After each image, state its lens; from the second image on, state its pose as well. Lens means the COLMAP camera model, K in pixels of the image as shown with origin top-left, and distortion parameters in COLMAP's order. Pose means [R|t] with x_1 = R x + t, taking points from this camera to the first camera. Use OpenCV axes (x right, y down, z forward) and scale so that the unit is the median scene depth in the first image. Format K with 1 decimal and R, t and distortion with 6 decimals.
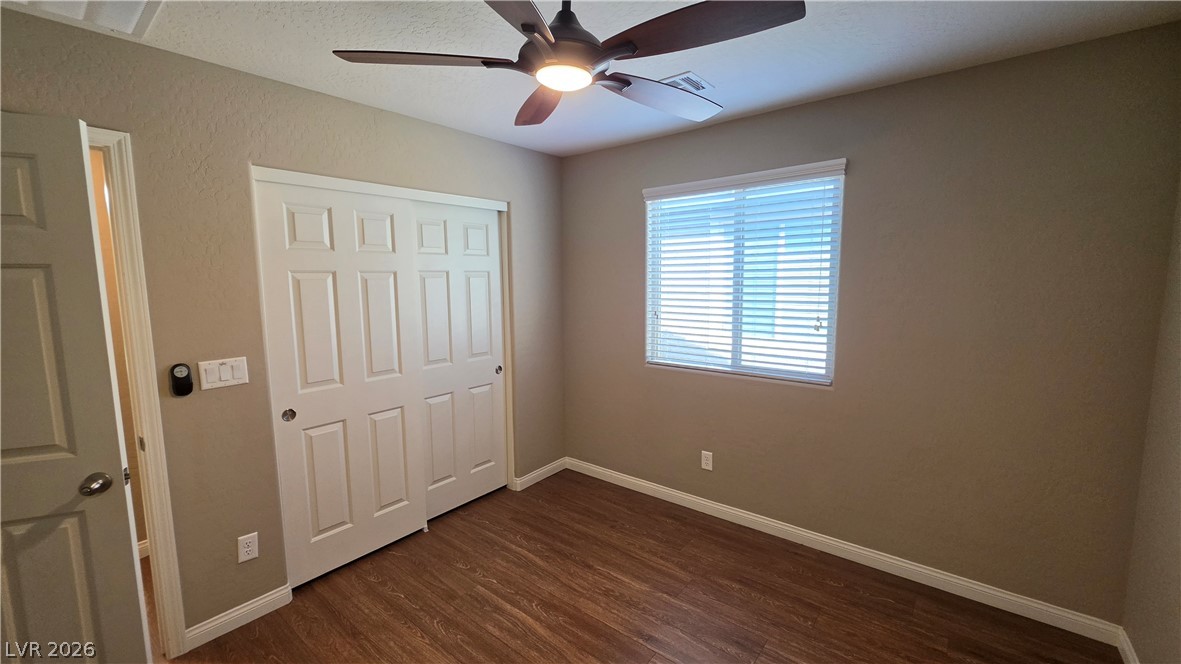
lens RADIAL K [[472.8, 0, 591.1], [0, 472.8, 332.5], [0, 0, 1]] dist [-0.001172, 0.000724]
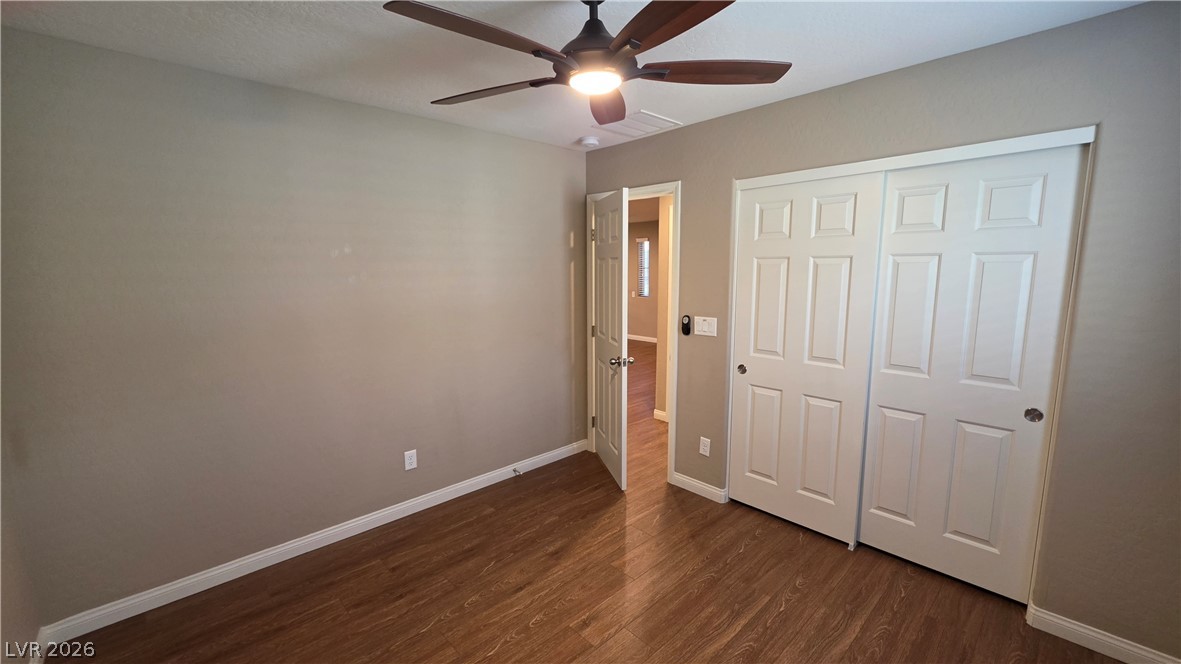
lens RADIAL K [[472.8, 0, 588.1], [0, 472.8, 332.2], [0, 0, 1]] dist [-0.001172, 0.000724]
pose [[-0.134264, 0.148885, -0.979697, 0.649607], [-0.107595, 0.980614, 0.163770, -0.088841], [0.985087, 0.127398, -0.115642, 0.697421]]
